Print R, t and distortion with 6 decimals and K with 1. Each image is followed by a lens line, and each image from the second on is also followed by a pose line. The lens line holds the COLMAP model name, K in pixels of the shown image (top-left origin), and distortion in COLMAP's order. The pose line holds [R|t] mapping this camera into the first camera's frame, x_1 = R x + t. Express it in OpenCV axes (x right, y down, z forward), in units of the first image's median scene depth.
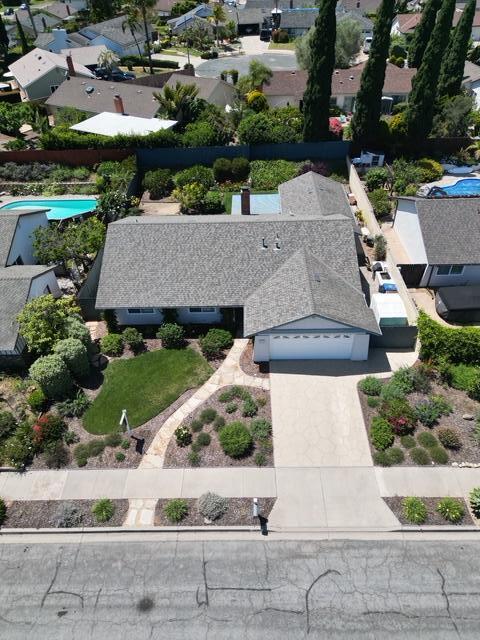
lens RADIAL K [[448.2, 0, 240.0], [0, 448.2, 320.0], [0, 0, 1]] dist [0.070333, -0.063522]
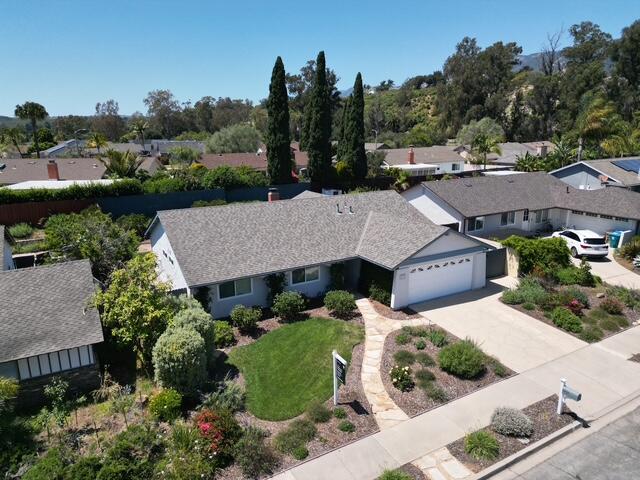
lens RADIAL K [[448.2, 0, 319.4], [0, 448.2, 241.5], [0, 0, 1]] dist [0.070333, -0.063522]
pose [[0.861324, -0.103123, 0.497480, -0.573065], [0.319095, 0.871761, -0.371766, 0.287413], [-0.395346, 0.478955, 0.783775, 0.360522]]
